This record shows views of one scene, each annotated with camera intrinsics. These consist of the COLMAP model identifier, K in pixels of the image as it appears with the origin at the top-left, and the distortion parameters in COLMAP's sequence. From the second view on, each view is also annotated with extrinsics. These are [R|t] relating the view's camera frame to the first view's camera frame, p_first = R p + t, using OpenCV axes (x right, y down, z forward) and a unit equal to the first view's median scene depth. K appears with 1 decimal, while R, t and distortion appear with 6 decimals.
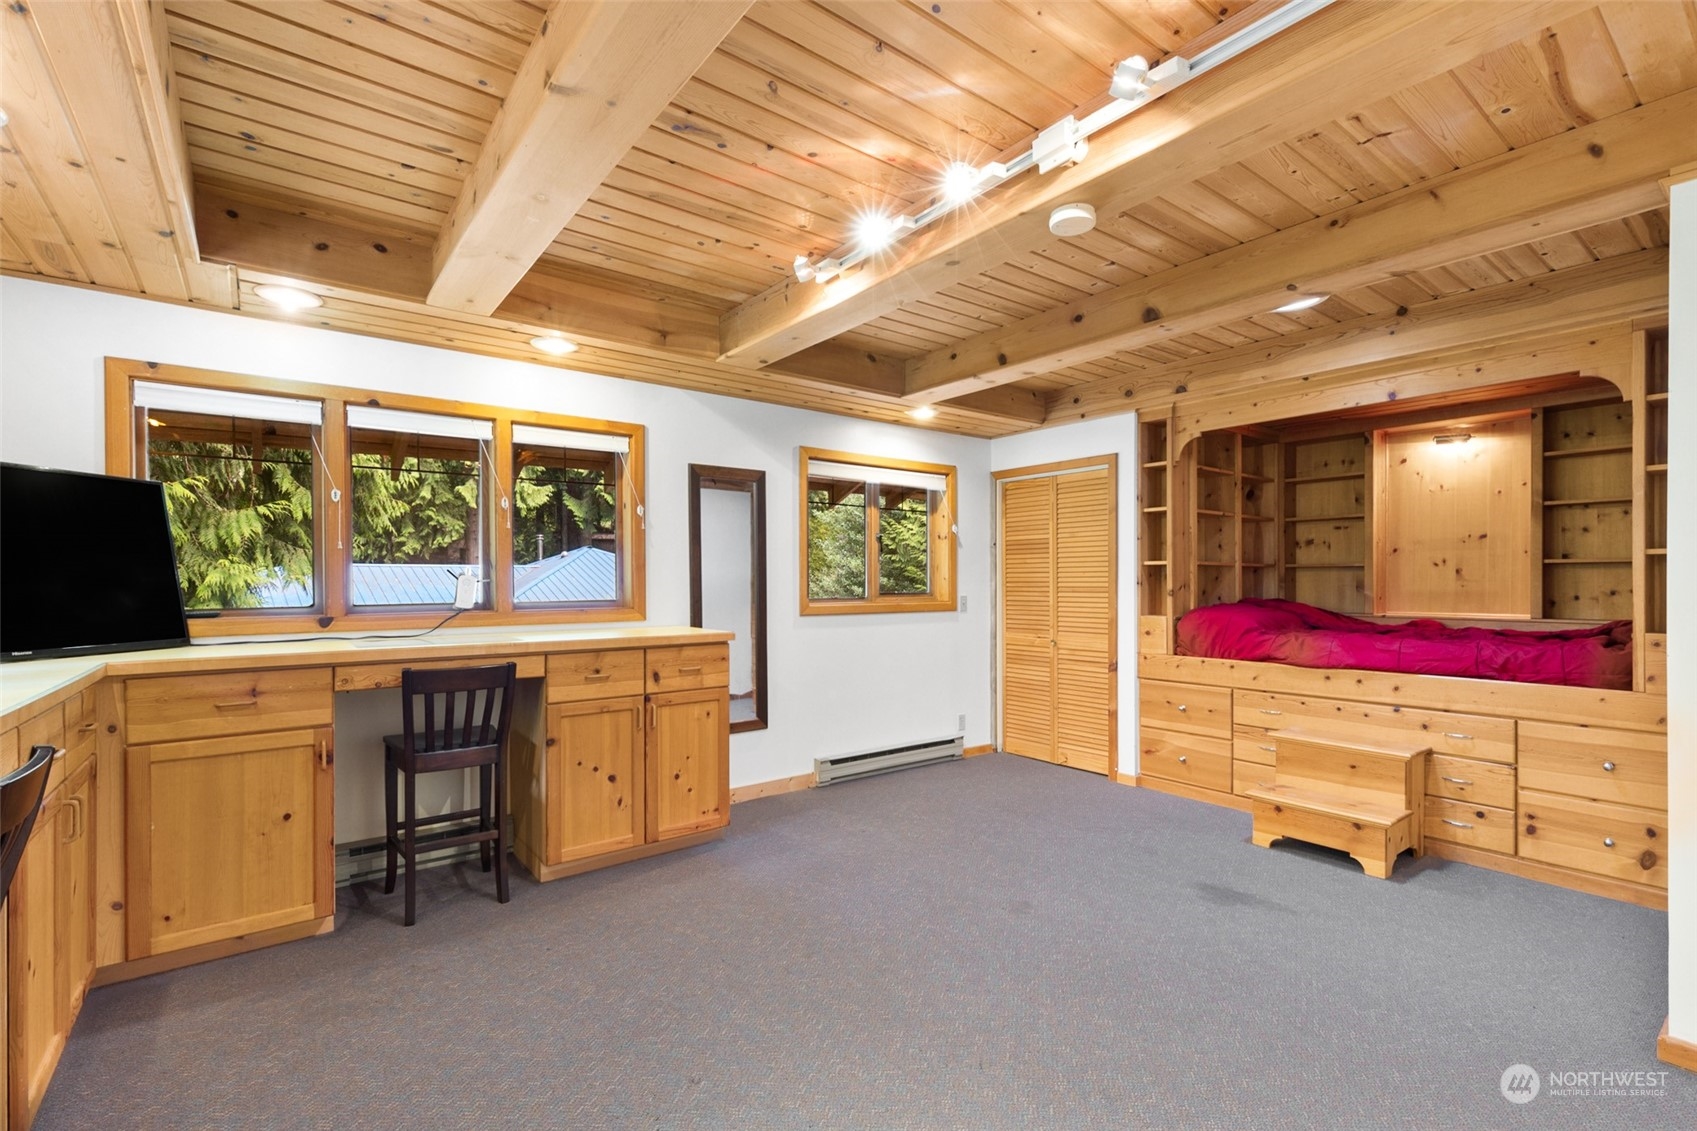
lens RADIAL K [[761.4, 0, 851.0], [0, 761.4, 577.9], [0, 0, 1]] dist [0.008802, -0.000536]
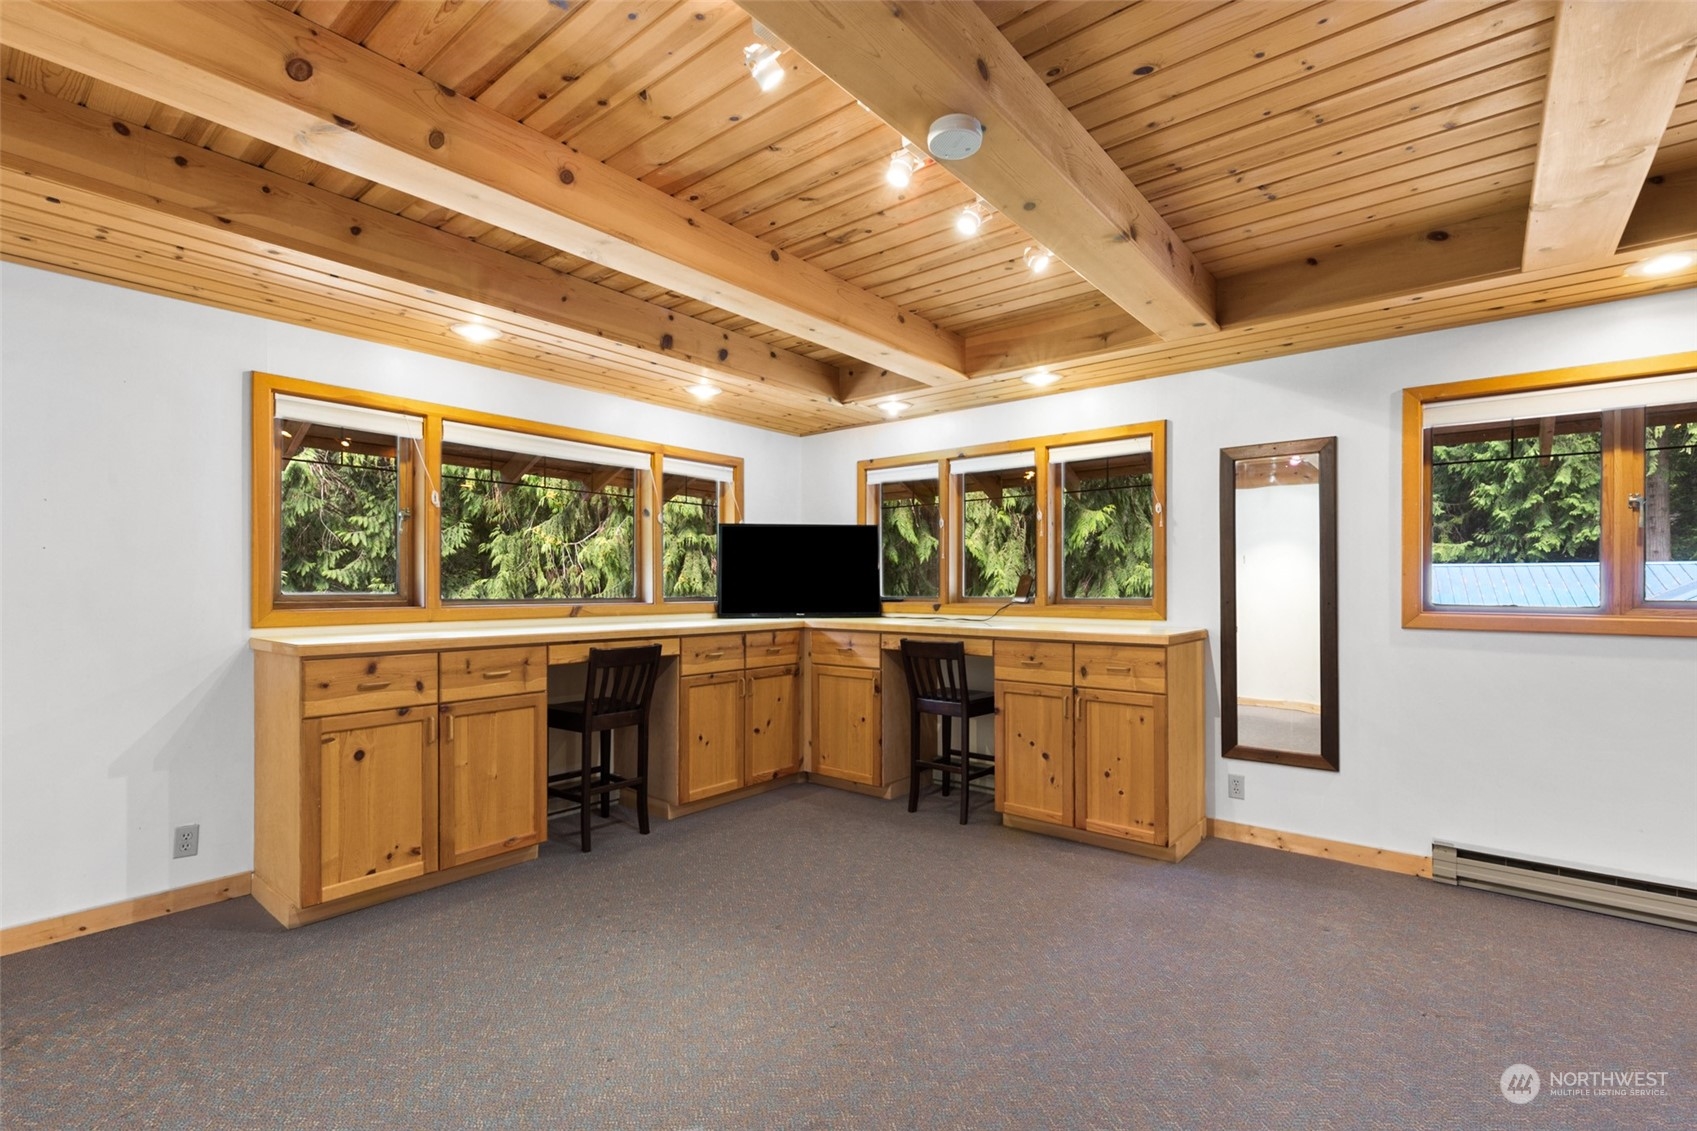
lens RADIAL K [[761.4, 0, 850.6], [0, 761.4, 576.6], [0, 0, 1]] dist [0.008802, -0.000536]
pose [[0.225512, -0.008192, -0.974206, 0.635695], [0.003487, 0.999965, -0.007601, 0.006447], [0.974234, -0.001683, 0.225532, 0.419747]]
